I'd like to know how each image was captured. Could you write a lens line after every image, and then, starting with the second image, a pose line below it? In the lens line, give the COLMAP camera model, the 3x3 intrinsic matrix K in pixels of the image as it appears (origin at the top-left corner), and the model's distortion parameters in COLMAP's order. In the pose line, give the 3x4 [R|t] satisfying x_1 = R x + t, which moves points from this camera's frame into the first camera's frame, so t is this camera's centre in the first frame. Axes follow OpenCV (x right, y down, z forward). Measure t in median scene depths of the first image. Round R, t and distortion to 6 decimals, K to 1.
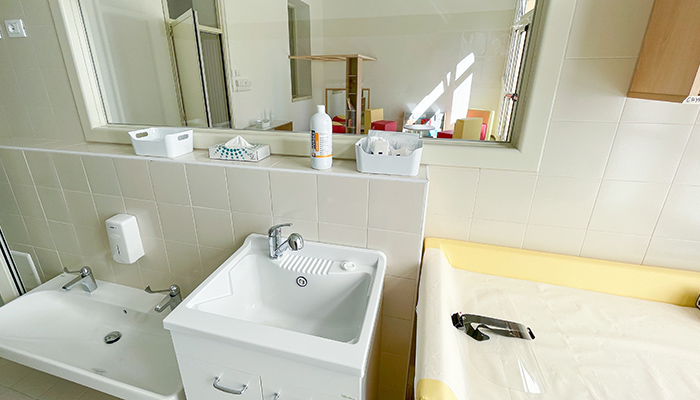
lens RADIAL K [[297.8, 0, 351.2], [0, 297.8, 199.5], [0, 0, 1]] dist [-0.002165, -0.000088]
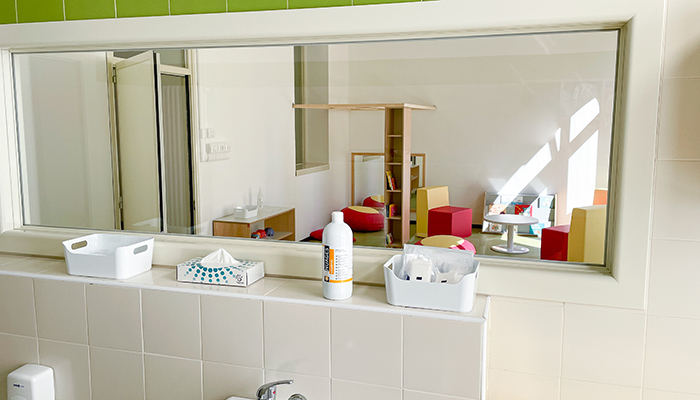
lens RADIAL K [[566.6, 0, 346.9], [0, 566.6, 201.1], [0, 0, 1]] dist [0.122686, -0.182643]
pose [[0.995524, -0.007958, -0.094174, 0.037029], [-0.015513, 0.969174, -0.245888, 0.002470], [0.093228, 0.246248, 0.964713, -0.253140]]
